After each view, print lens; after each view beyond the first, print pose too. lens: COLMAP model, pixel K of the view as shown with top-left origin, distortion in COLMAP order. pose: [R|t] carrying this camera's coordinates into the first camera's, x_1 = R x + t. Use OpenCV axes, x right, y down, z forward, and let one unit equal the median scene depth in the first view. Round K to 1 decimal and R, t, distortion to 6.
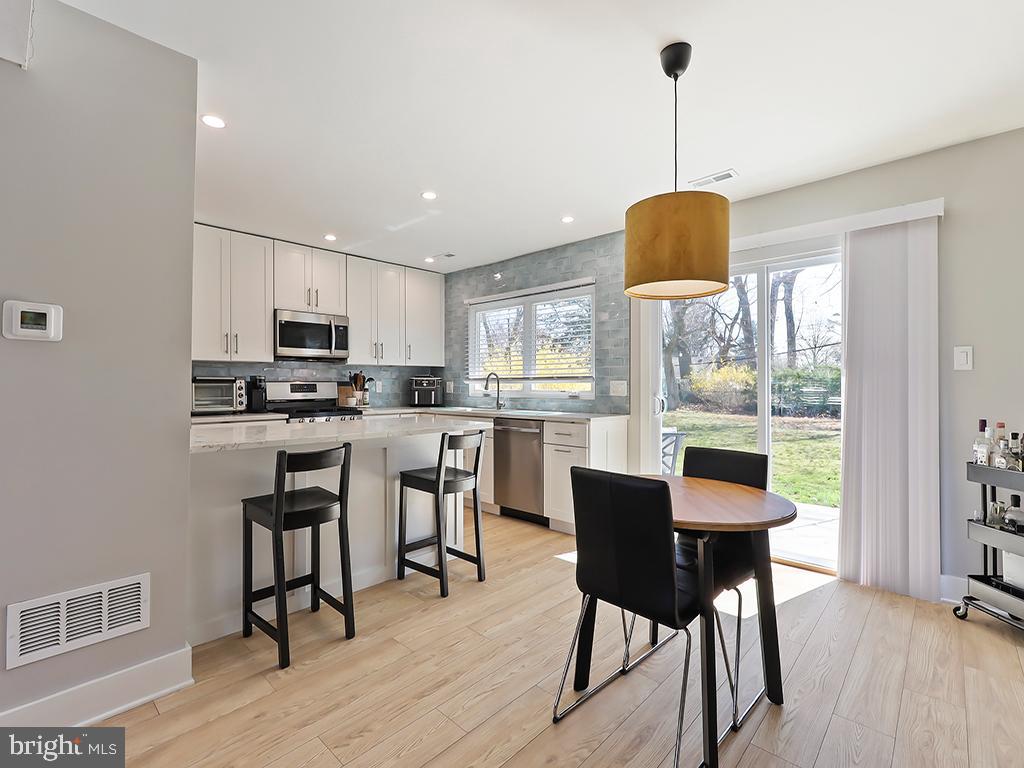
lens RADIAL K [[466.4, 0, 513.1], [0, 466.4, 384.0], [0, 0, 1]] dist [-0.000962, 0.001626]
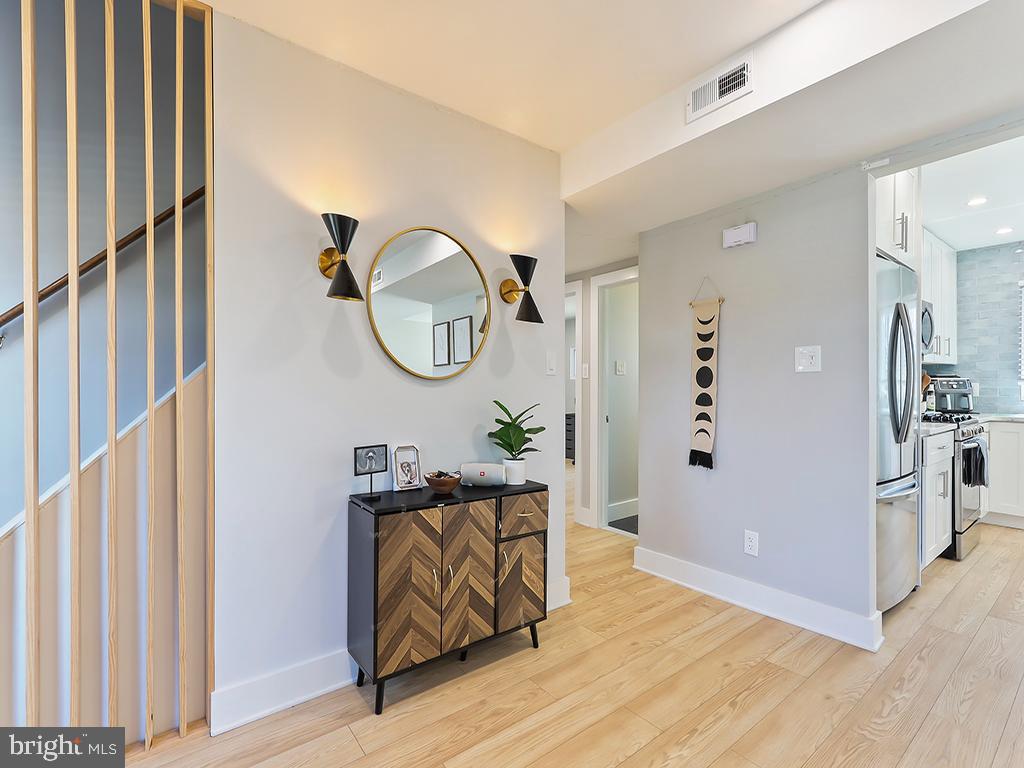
lens RADIAL K [[466.4, 0, 504.2], [0, 466.4, 387.0], [0, 0, 1]] dist [-0.000962, 0.001626]
pose [[0.981468, -0.004895, -0.191561, -0.947464], [0.005525, 0.999981, 0.002757, -0.005522], [0.191544, -0.003764, 0.981477, 0.053330]]
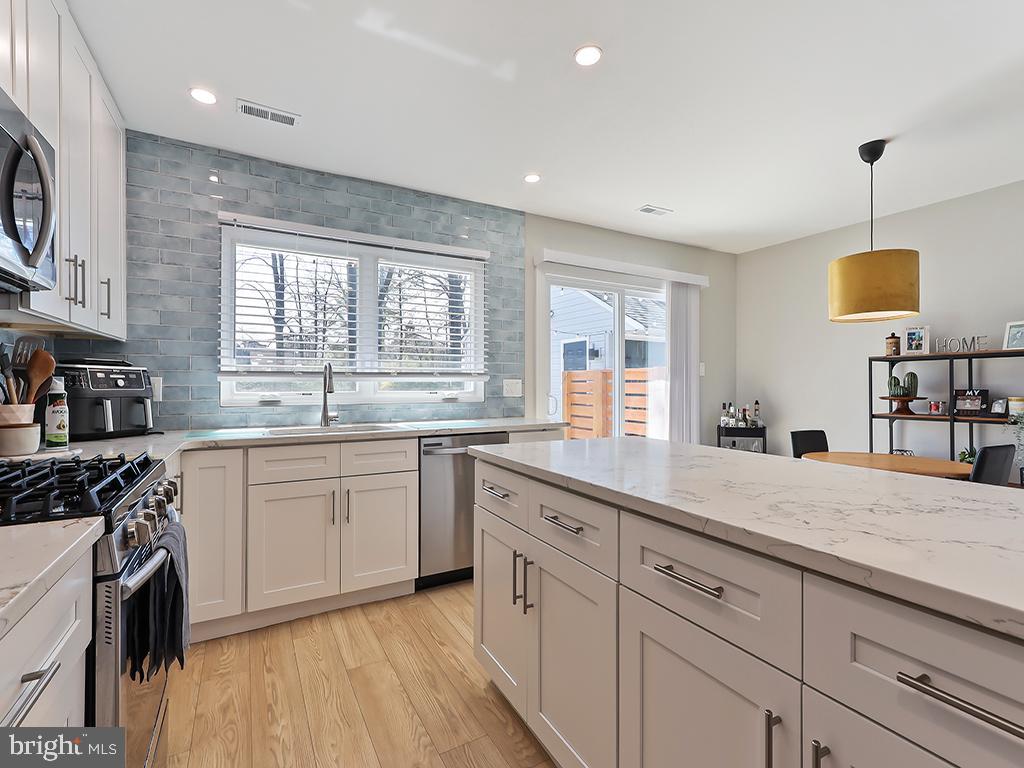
lens RADIAL K [[466.4, 0, 501.2], [0, 466.4, 383.1], [0, 0, 1]] dist [-0.000962, 0.001626]
pose [[0.326093, 0.000154, 0.945338, -0.545985], [-0.002719, 0.999996, 0.000775, -0.000163], [-0.945334, -0.002823, 0.326092, 0.649112]]
